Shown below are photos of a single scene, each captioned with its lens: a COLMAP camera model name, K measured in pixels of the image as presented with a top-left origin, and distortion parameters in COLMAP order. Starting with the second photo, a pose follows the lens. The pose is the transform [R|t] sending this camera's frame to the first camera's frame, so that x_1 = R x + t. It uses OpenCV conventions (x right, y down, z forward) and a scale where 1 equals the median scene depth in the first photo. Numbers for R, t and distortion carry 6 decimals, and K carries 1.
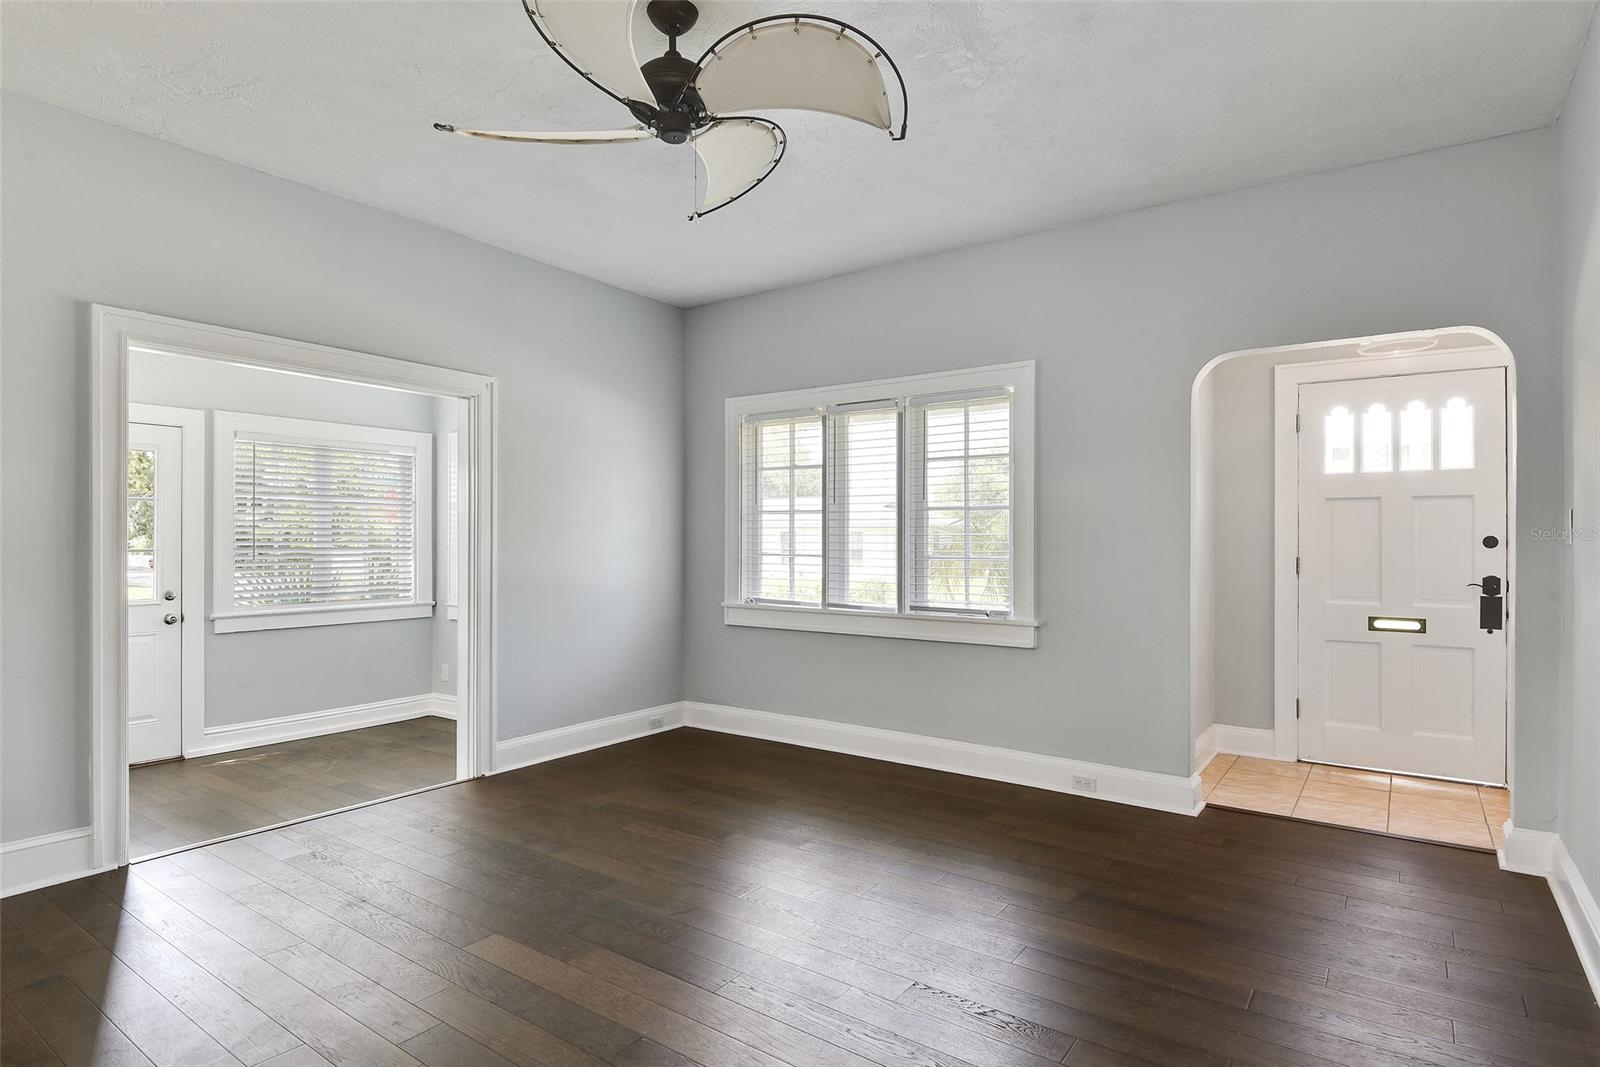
lens RADIAL K [[852.6, 0, 800.0], [0, 852.6, 533.5], [0, 0, 1]] dist [0.000985, -0.001252]
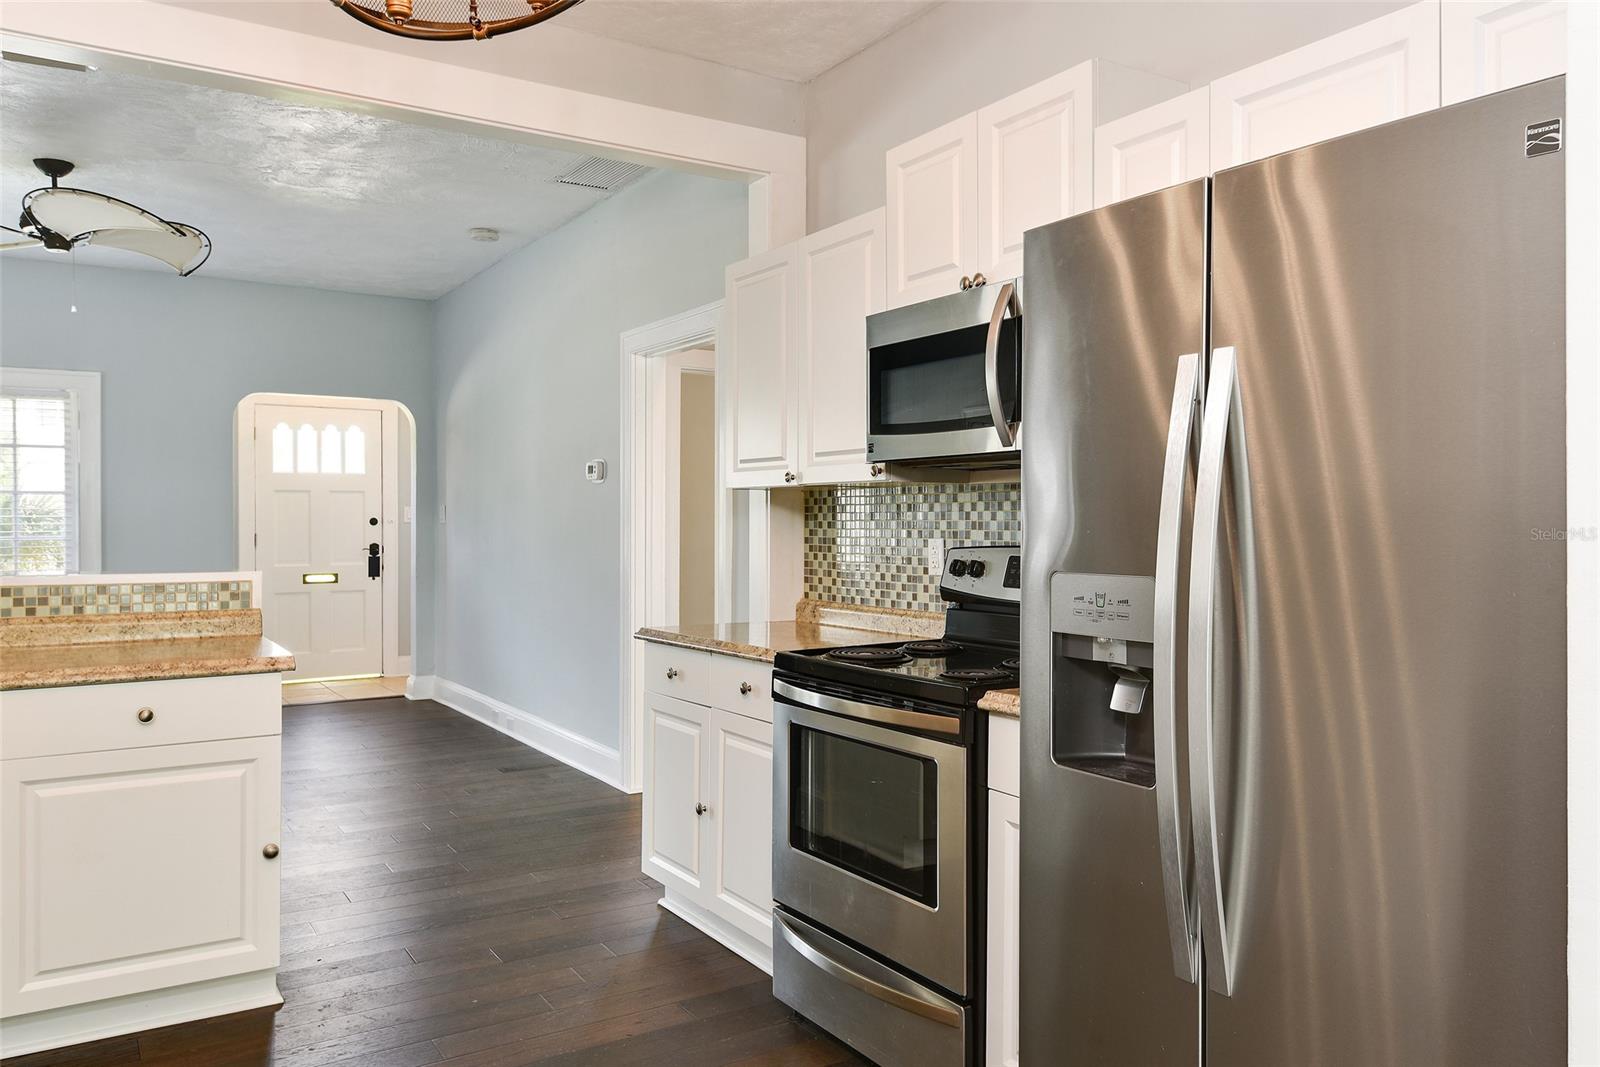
lens RADIAL K [[1169.5, 0, 803.0], [0, 1169.5, 526.2], [0, 0, 1]] dist [0.034891, -0.035601]
pose [[0.368864, -0.009724, 0.929433, -0.869886], [-0.008661, 0.999866, 0.013899, -0.017577], [-0.929443, -0.013177, 0.368730, -0.510072]]
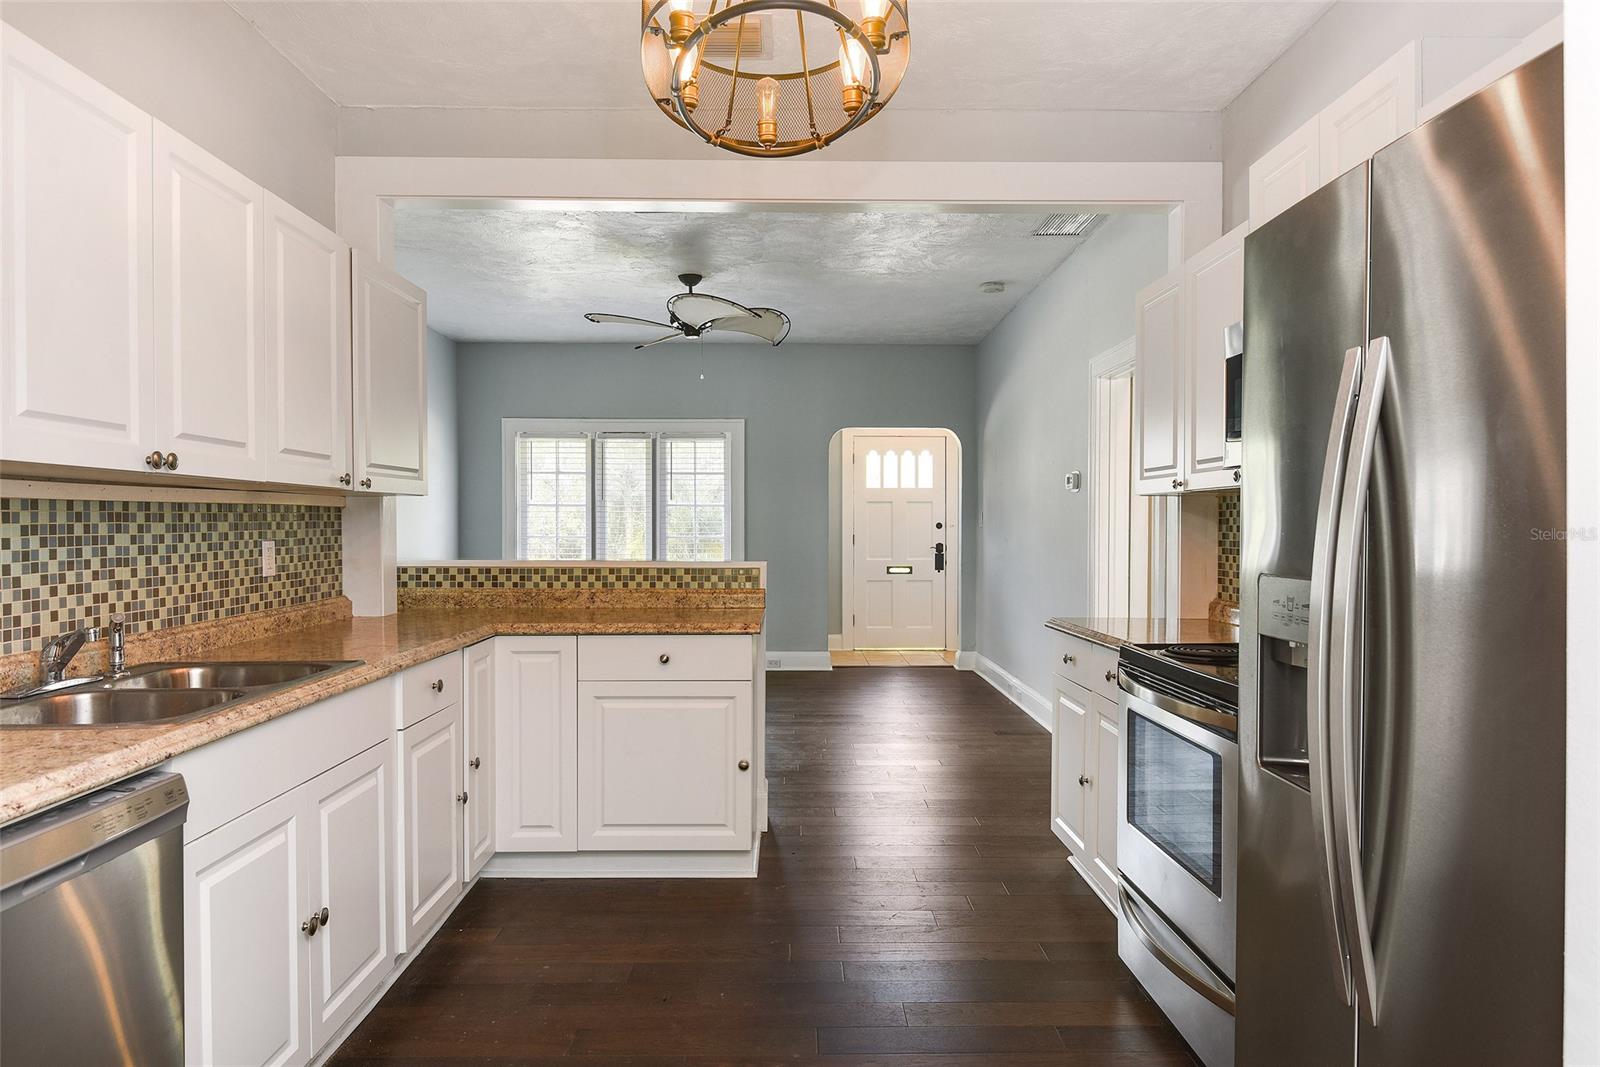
lens RADIAL K [[1002.4, 0, 800.0], [0, 1002.4, 533.5], [0, 0, 1]] dist [0.003537, 0.000056]
pose [[0.801671, -0.008484, 0.597705, -0.791495], [-0.004715, 0.999778, 0.020515, -0.017344], [-0.597746, -0.019265, 0.801454, -0.630704]]
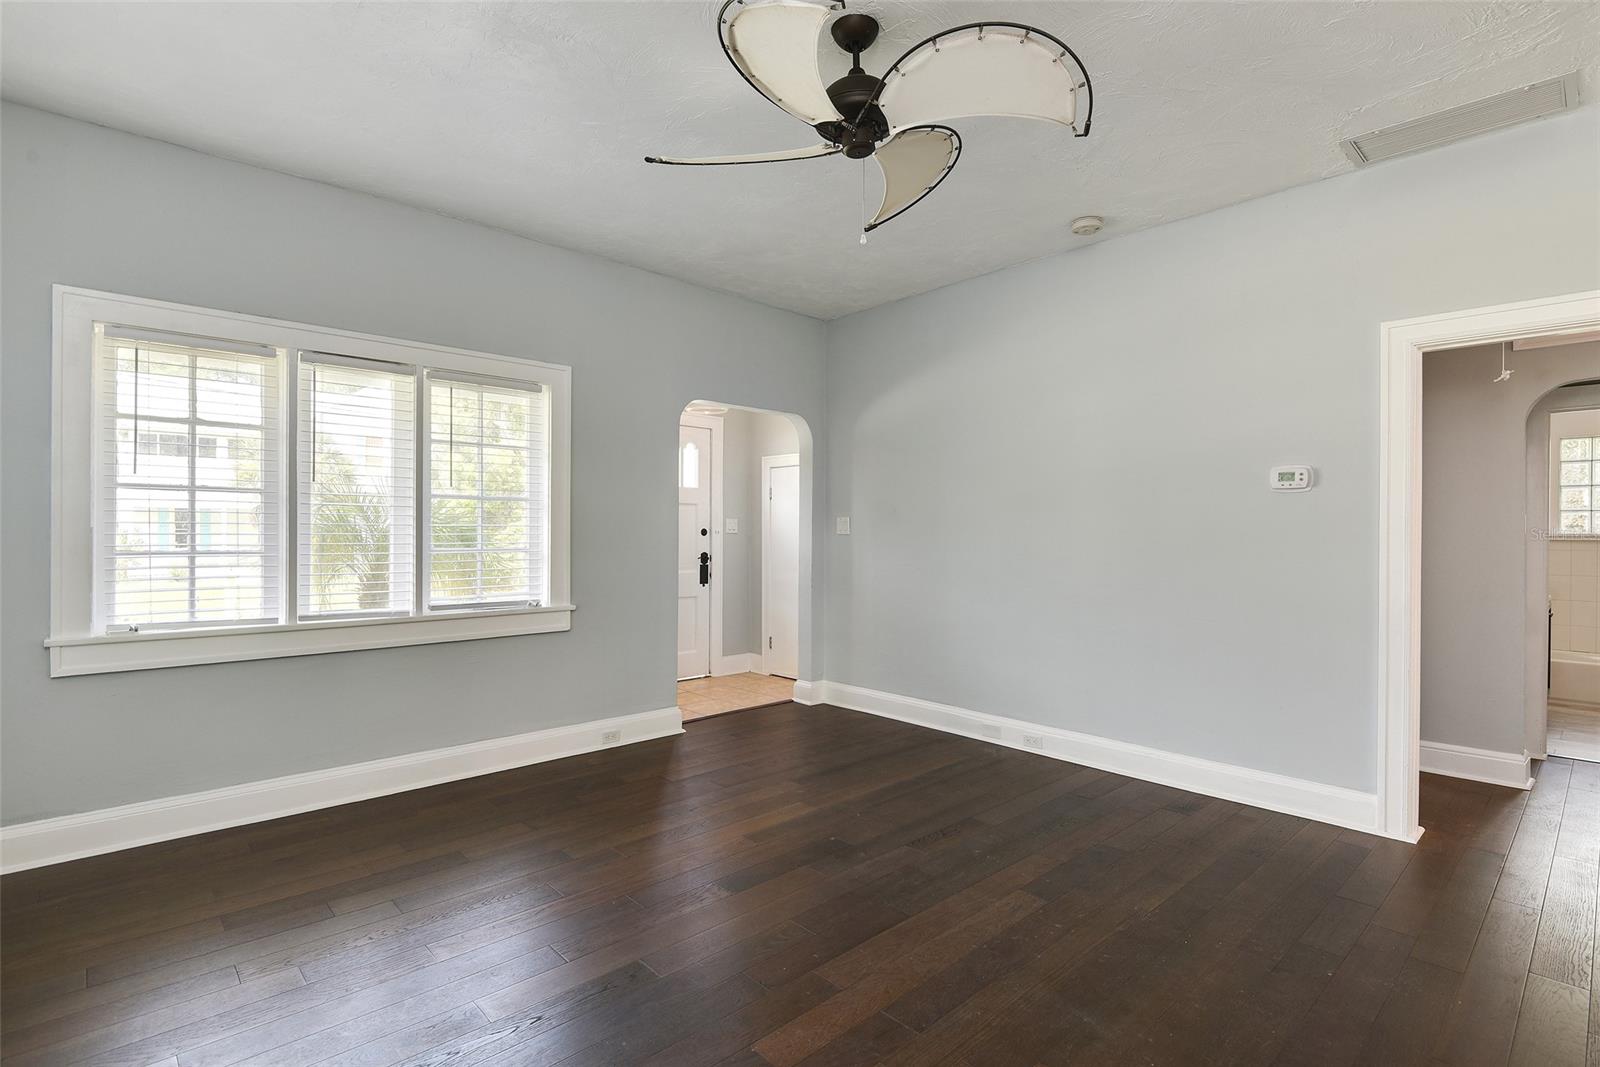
lens RADIAL K [[770.9, 0, 808.9], [0, 770.9, 532.8], [0, 0, 1]] dist [0.002034, -0.000042]
pose [[0.181540, -0.003256, 0.983378, -0.618166], [-0.014991, 0.999869, 0.006078, -0.001178], [-0.983269, -0.015845, 0.181468, 0.497518]]
